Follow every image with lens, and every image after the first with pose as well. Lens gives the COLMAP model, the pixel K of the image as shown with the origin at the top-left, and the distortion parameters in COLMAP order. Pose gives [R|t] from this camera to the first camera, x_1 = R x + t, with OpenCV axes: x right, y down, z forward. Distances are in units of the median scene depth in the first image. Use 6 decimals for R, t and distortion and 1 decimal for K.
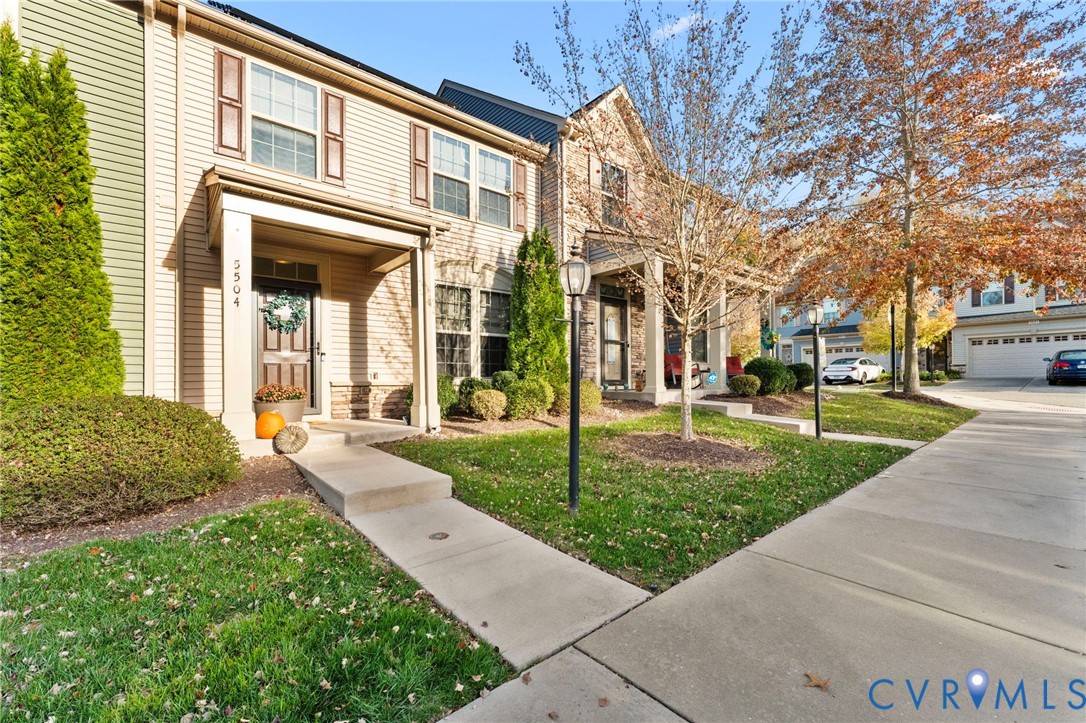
lens RADIAL K [[442.9, 0, 565.0], [0, 442.9, 367.1], [0, 0, 1]] dist [0.000989, -0.000182]
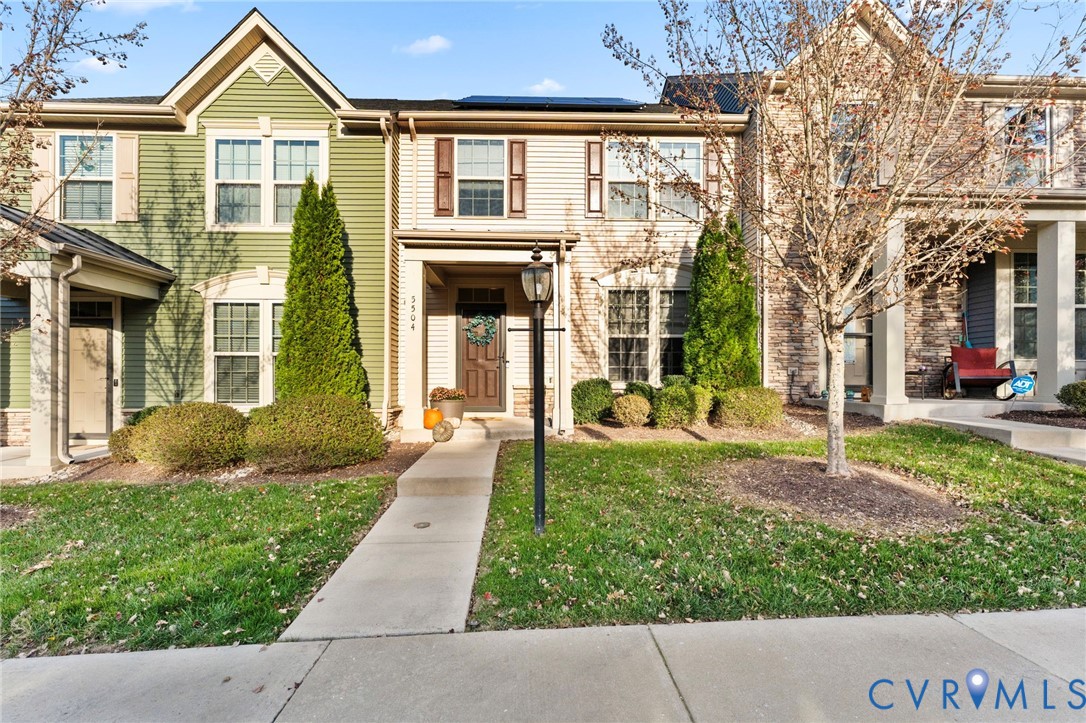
lens RADIAL K [[442.9, 0, 542.3], [0, 442.9, 371.6], [0, 0, 1]] dist [0.000989, -0.000182]
pose [[0.786261, -0.007127, -0.617854, 0.232722], [0.012732, 0.999908, 0.004668, -0.006631], [0.617764, -0.011537, 0.786279, 0.099923]]
